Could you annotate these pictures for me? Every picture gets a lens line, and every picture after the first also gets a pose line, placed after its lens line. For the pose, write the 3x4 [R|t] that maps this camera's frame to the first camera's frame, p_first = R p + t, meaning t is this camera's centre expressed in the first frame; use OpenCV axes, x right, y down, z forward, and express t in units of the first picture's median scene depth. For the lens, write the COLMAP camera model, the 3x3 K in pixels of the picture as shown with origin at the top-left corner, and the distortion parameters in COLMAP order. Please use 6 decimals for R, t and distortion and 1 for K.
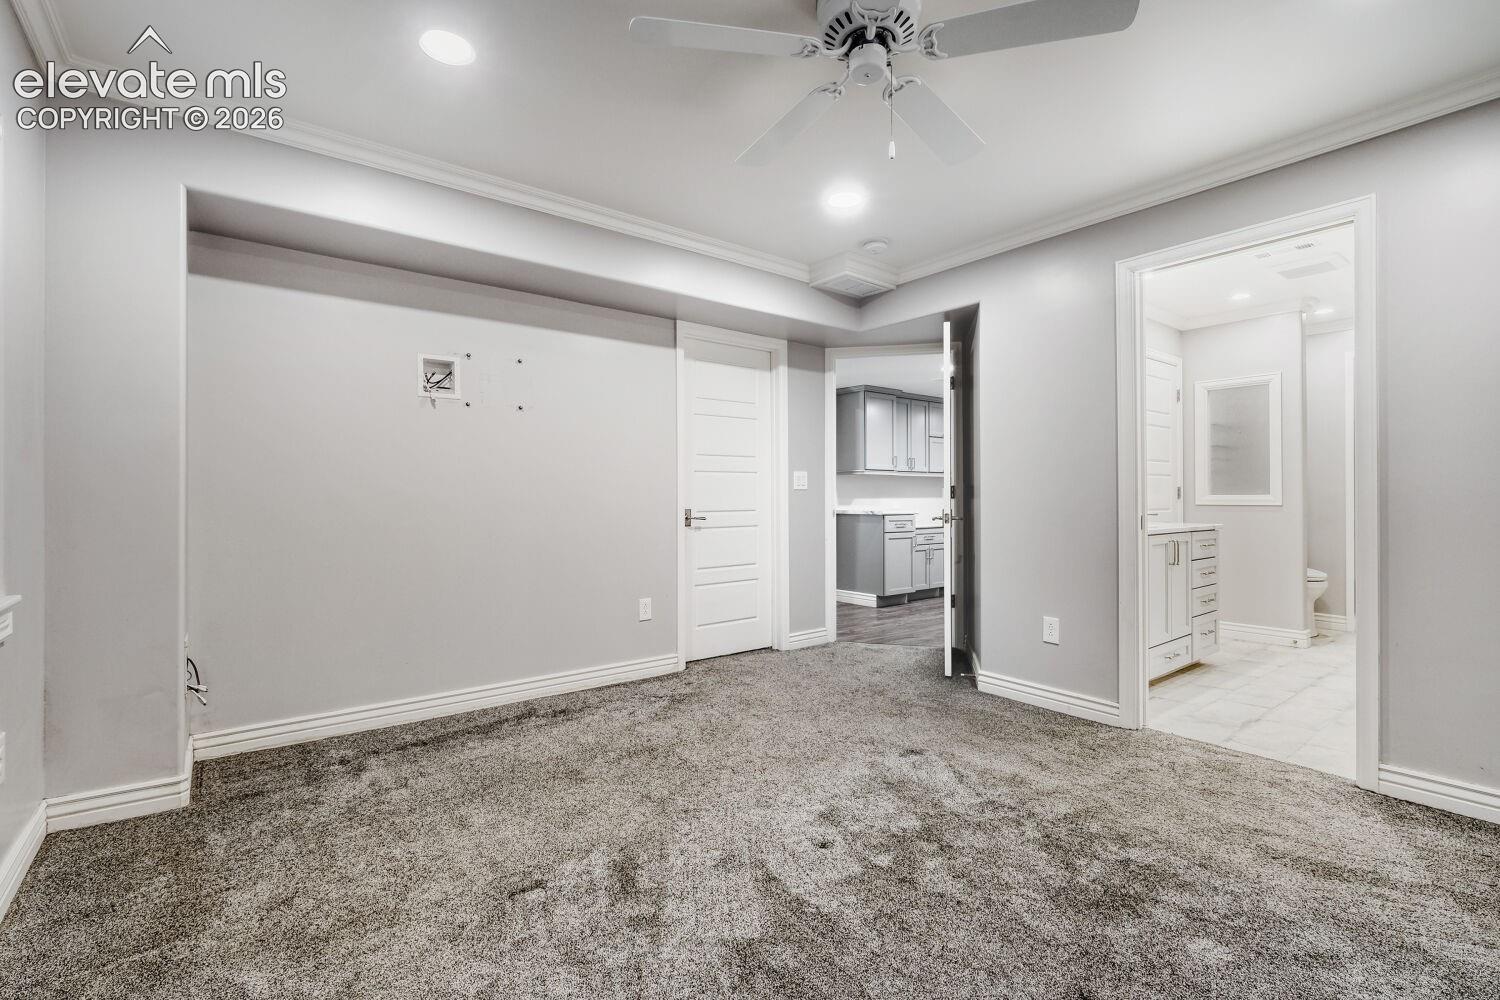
lens RADIAL K [[663.3, 0, 748.8], [0, 663.3, 493.9], [0, 0, 1]] dist [-0.000923, 0.000330]
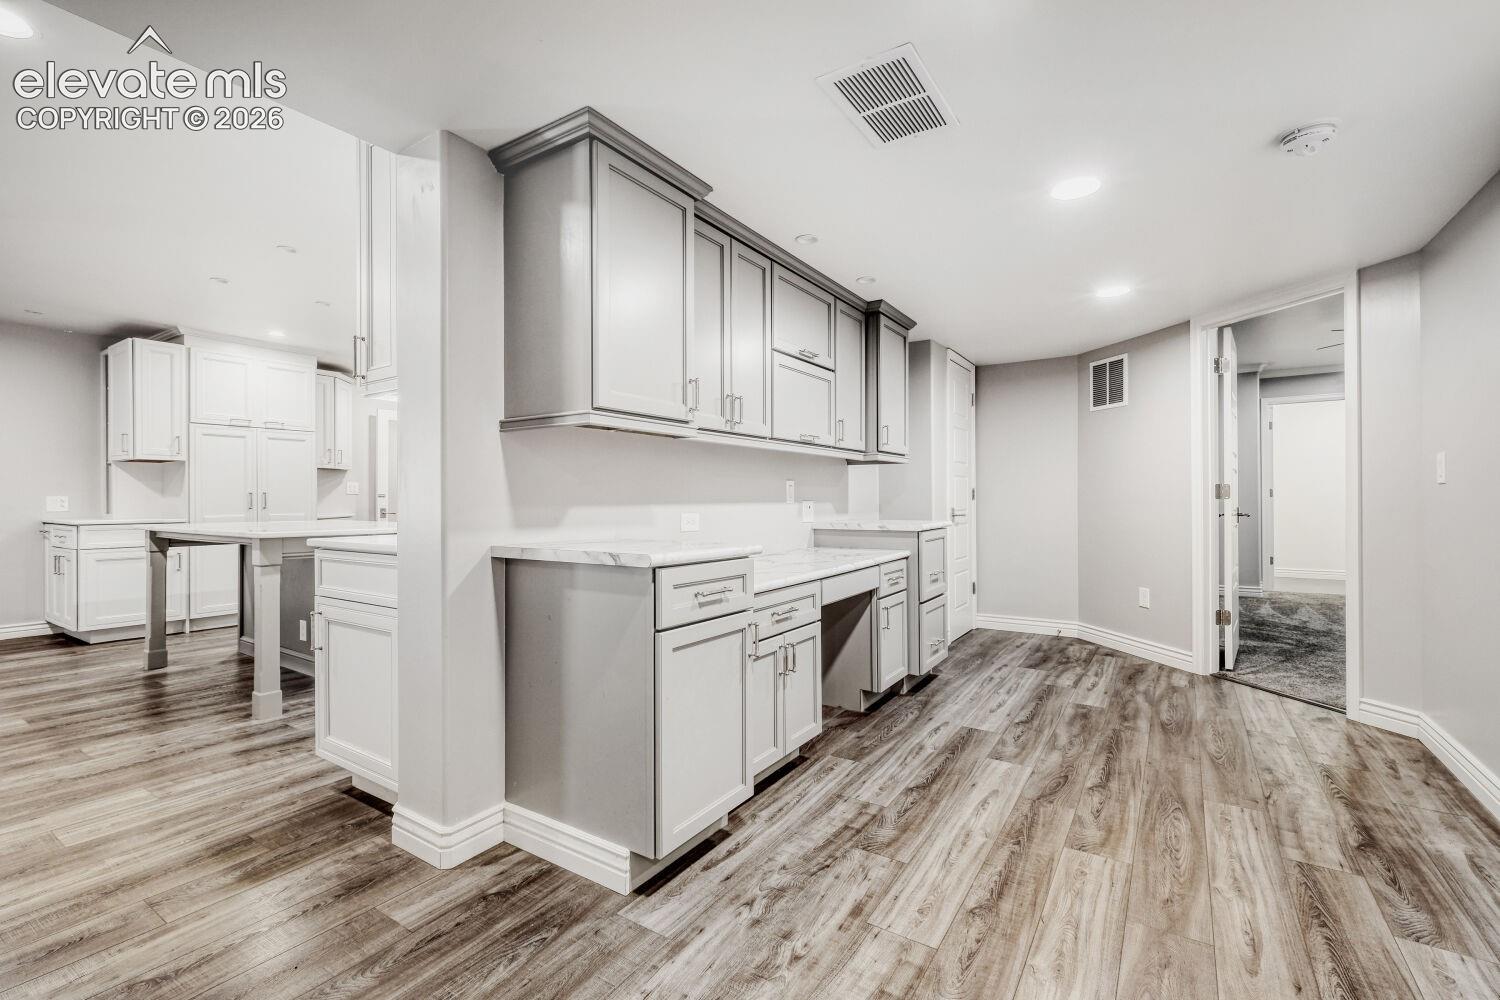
lens RADIAL K [[663.3, 0, 745.0], [0, 663.3, 494.6], [0, 0, 1]] dist [-0.000923, 0.000330]
pose [[0.950396, -0.001480, 0.311040, 0.147512], [0.003090, 0.999984, -0.004684, 0.003037], [-0.311028, 0.005413, 0.950385, 0.699012]]
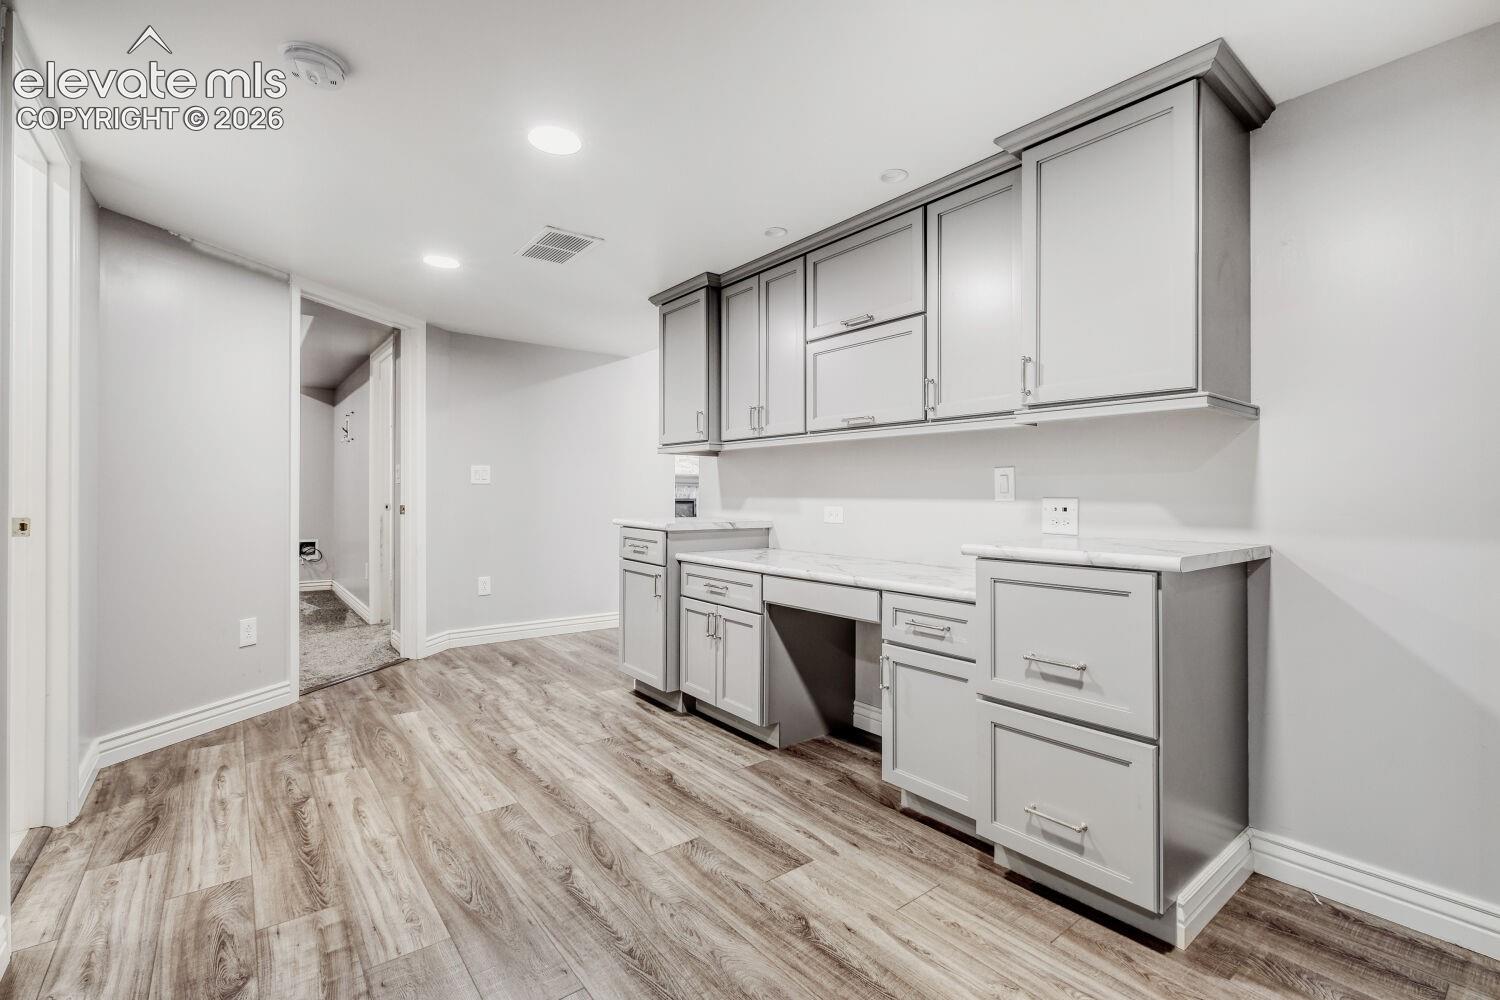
lens RADIAL K [[663.3, 0, 745.0], [0, 663.3, 494.8], [0, 0, 1]] dist [-0.000923, 0.000330]
pose [[-0.013242, 0.000838, -0.999912, 0.721456], [-0.006233, 0.999980, 0.000921, 0.004605], [0.999893, 0.006245, -0.013237, 1.064543]]
